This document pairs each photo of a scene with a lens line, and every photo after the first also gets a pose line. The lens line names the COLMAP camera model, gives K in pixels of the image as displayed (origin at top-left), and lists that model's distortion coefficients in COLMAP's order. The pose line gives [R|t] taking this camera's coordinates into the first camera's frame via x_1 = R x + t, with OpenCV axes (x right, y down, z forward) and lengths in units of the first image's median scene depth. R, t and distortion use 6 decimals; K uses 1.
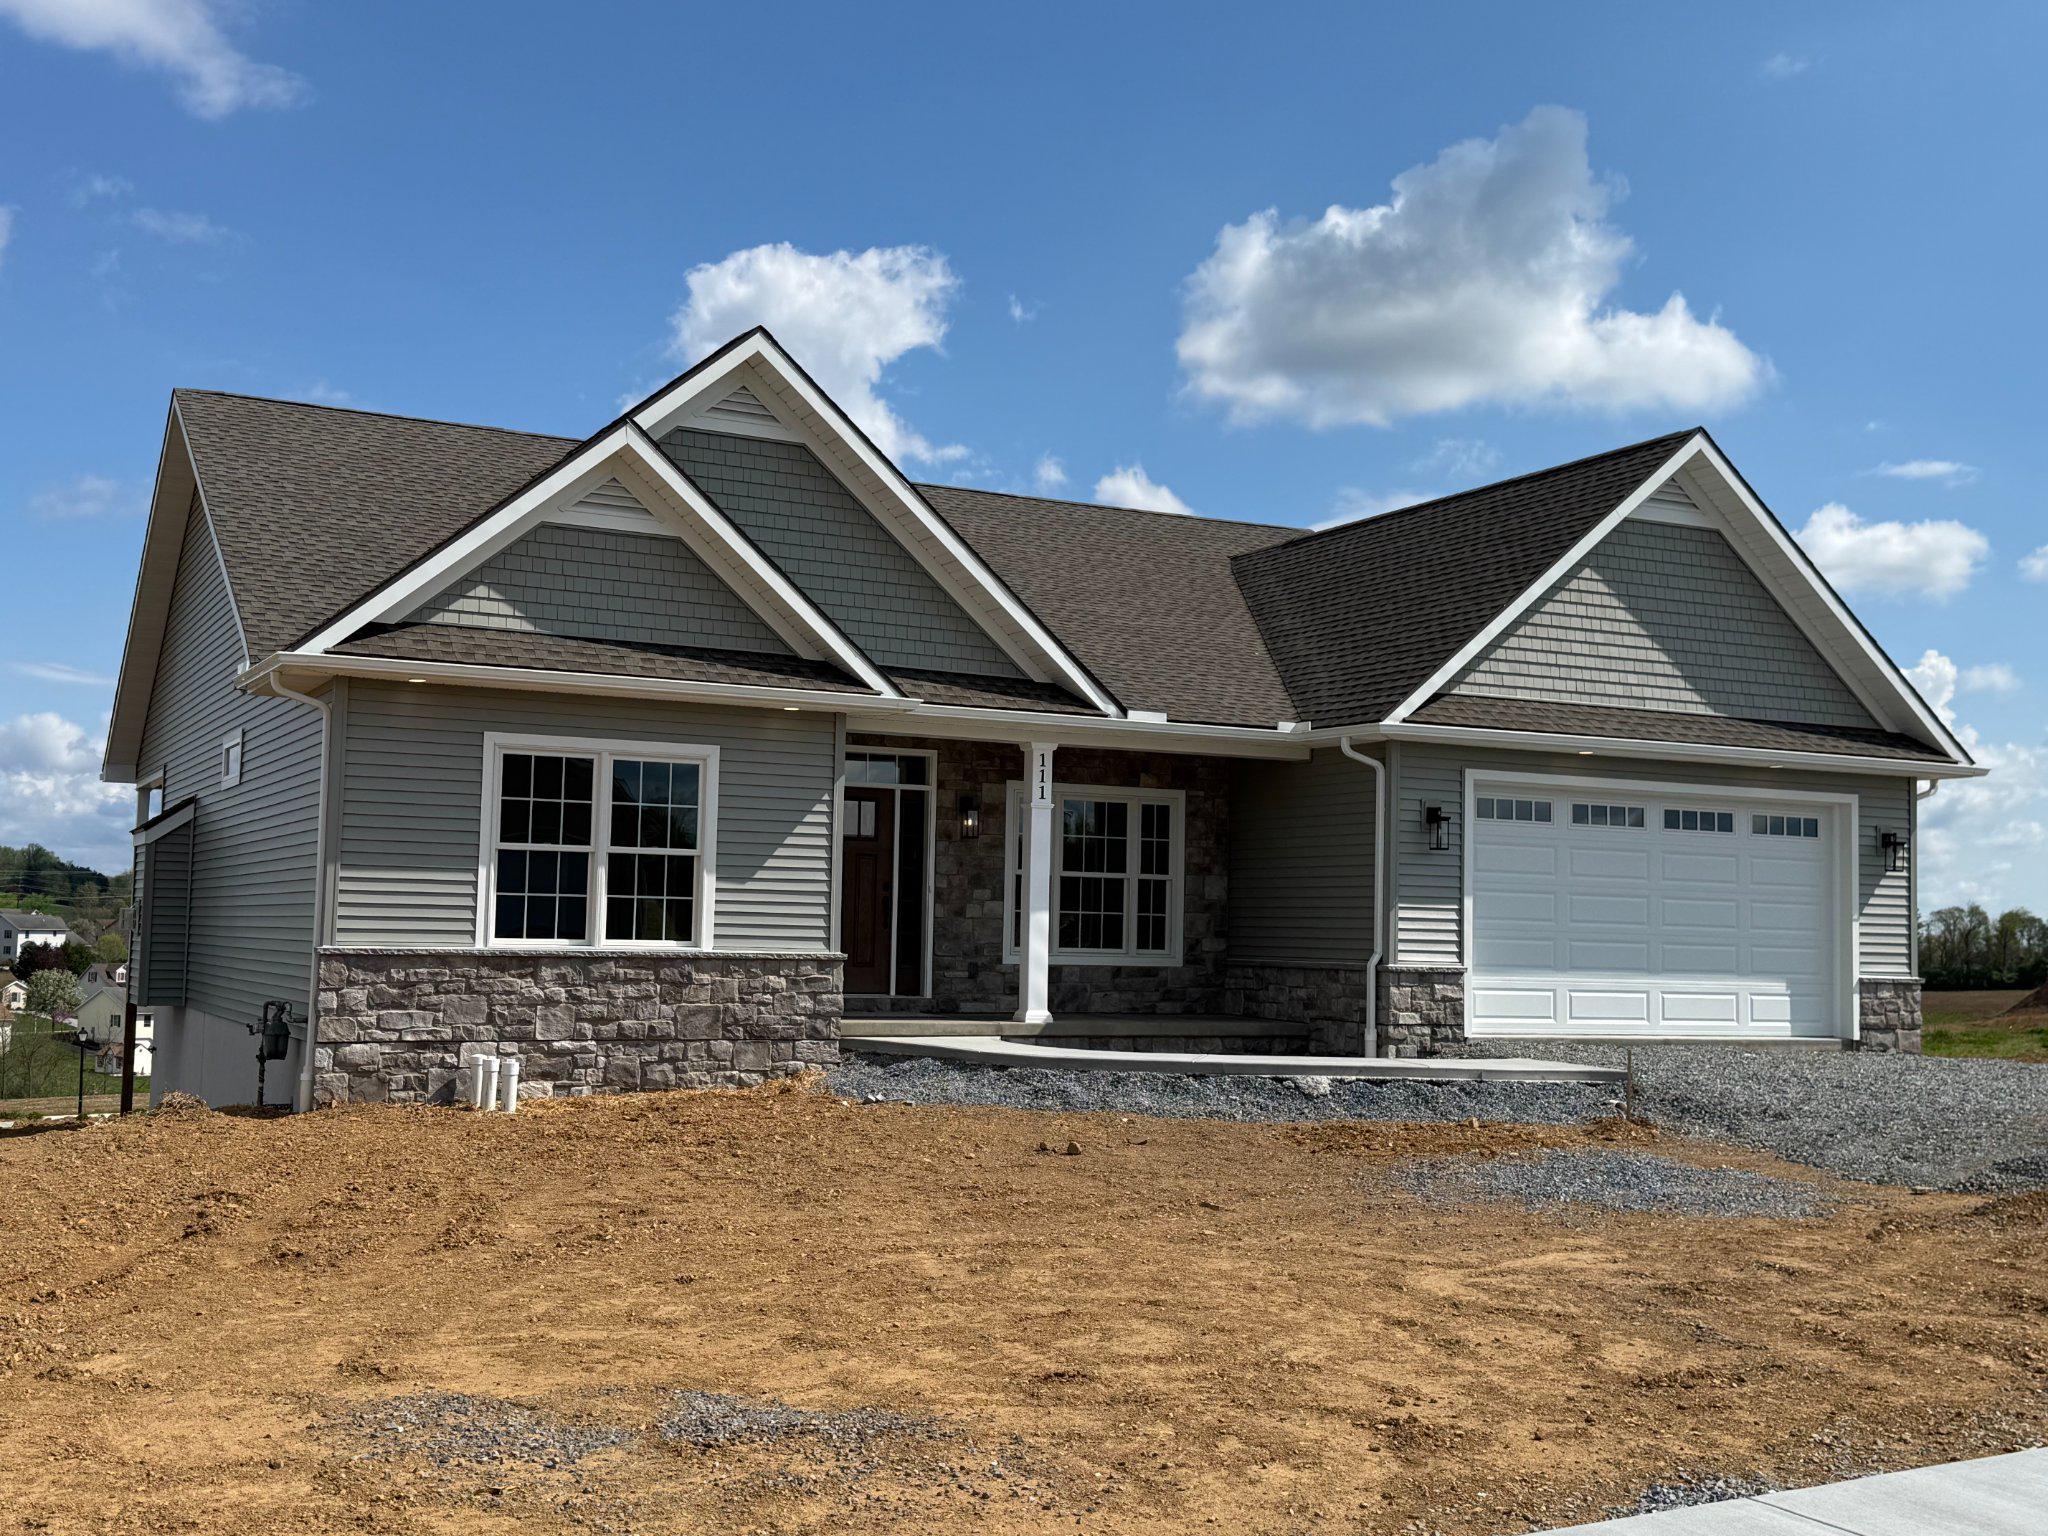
lens RADIAL K [[2247.4, 0, 1023.7], [0, 2247.4, 768.5], [0, 0, 1]] dist [0.030157, 0.000000]
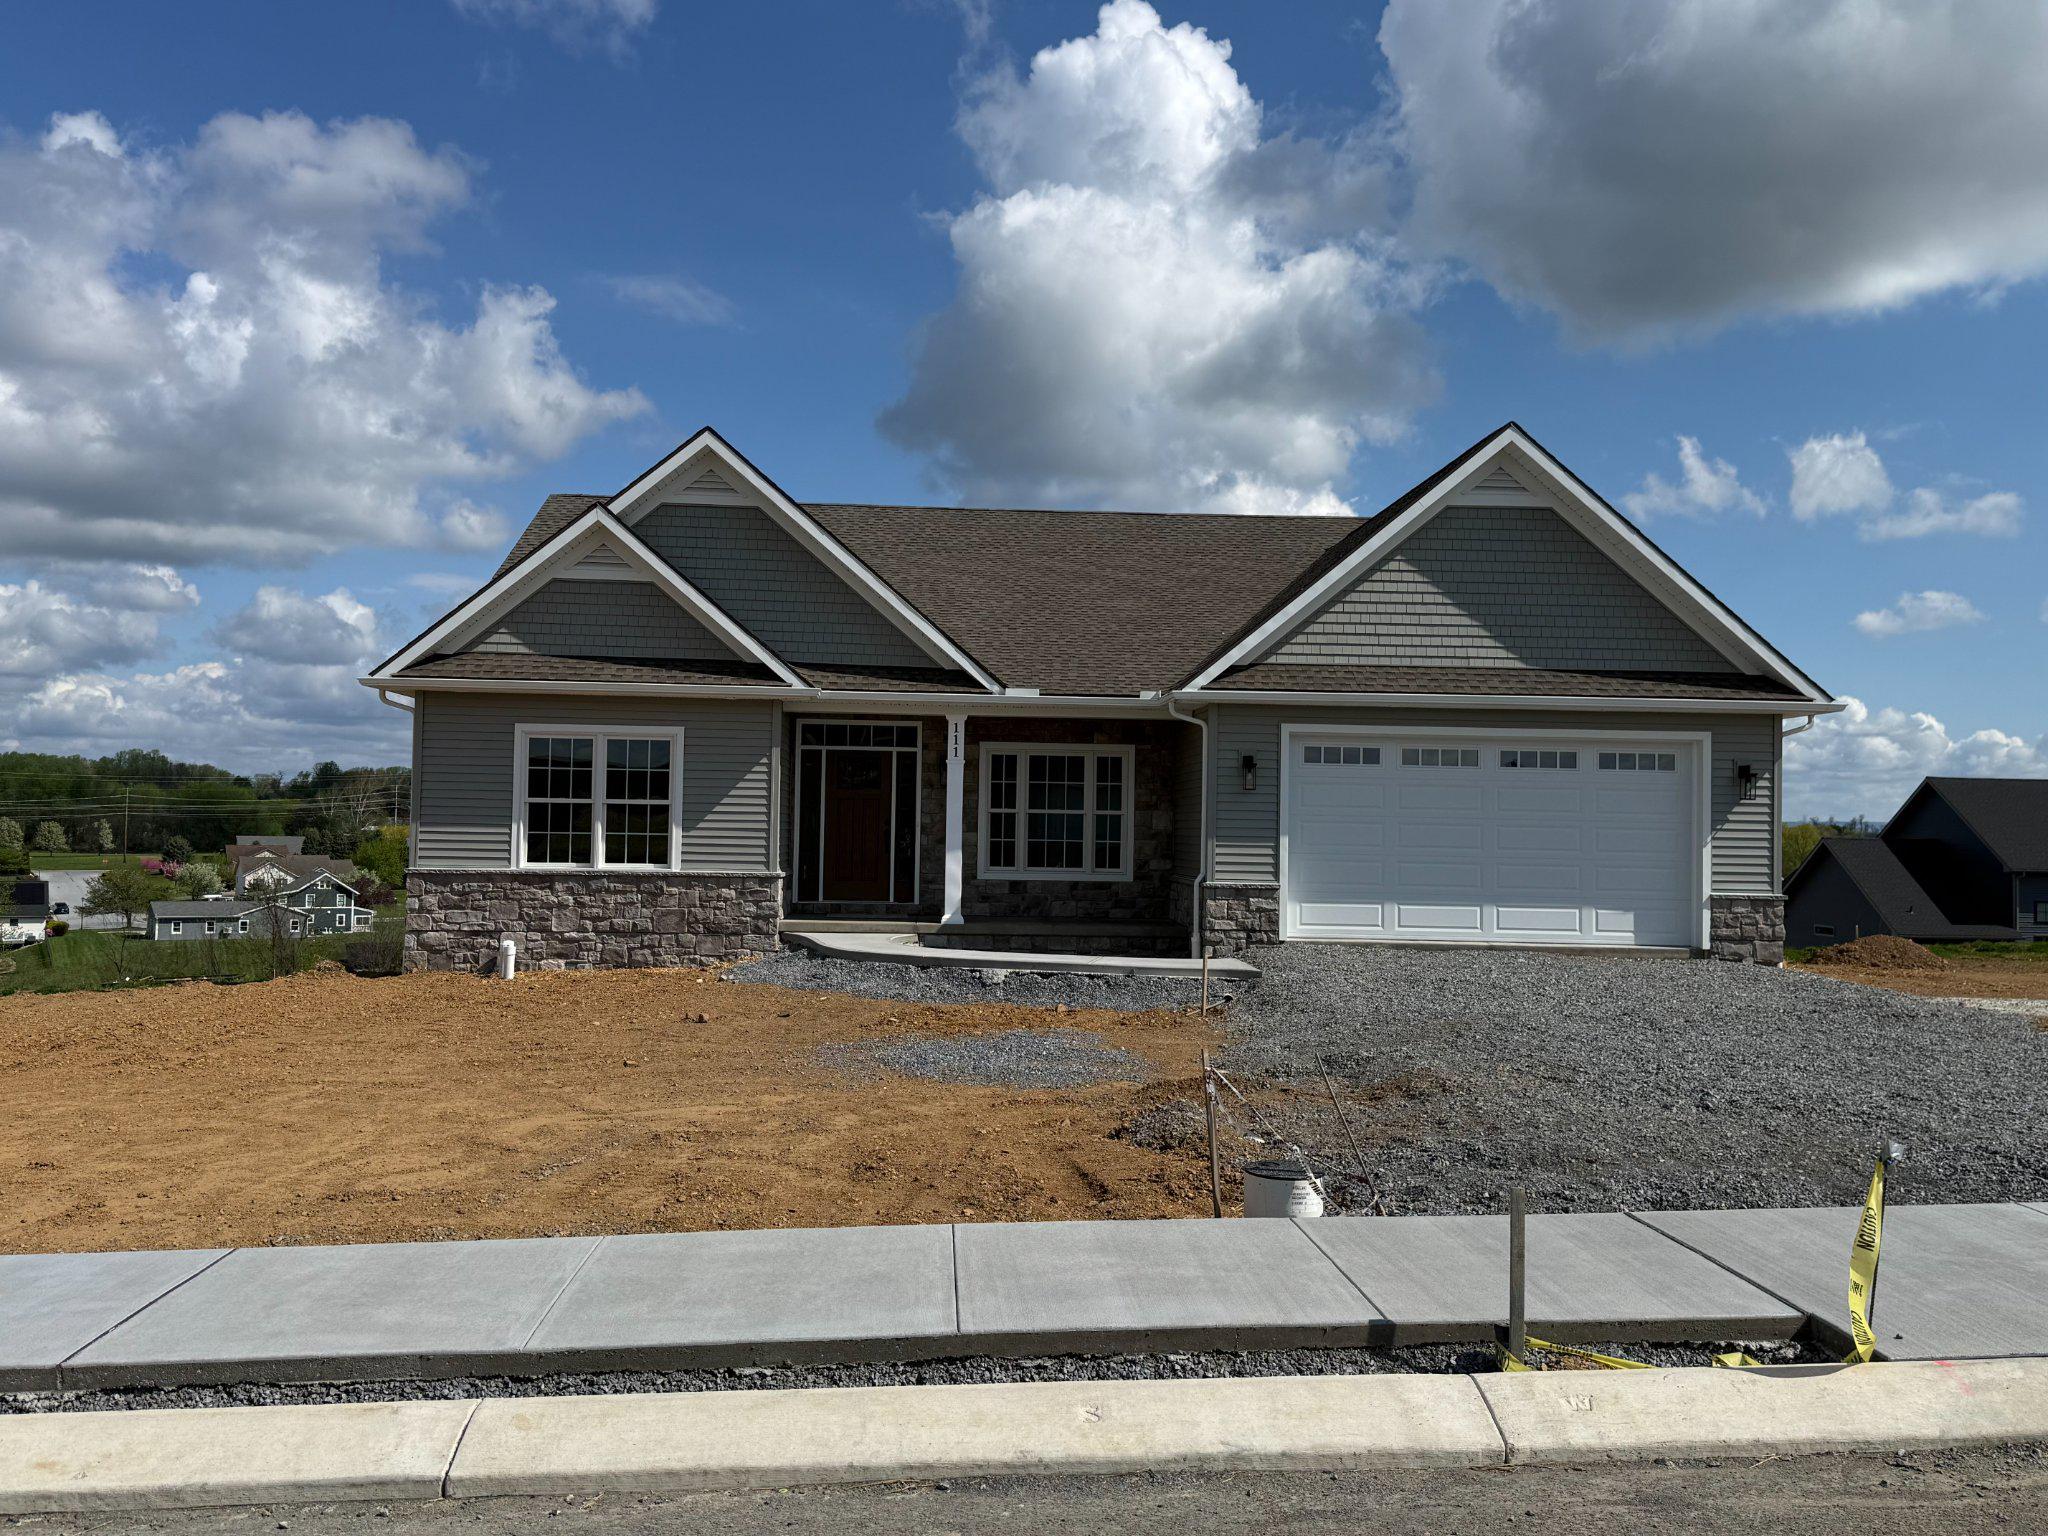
lens RADIAL K [[1729.3, 0, 1026.5], [0, 1729.3, 768.5], [0, 0, 1]] dist [0.034330, -0.001529]
pose [[0.914818, -0.020998, -0.403320, 0.458187], [0.032799, 0.999211, 0.022375, -0.001050], [0.402532, -0.033697, 0.914786, 0.078190]]
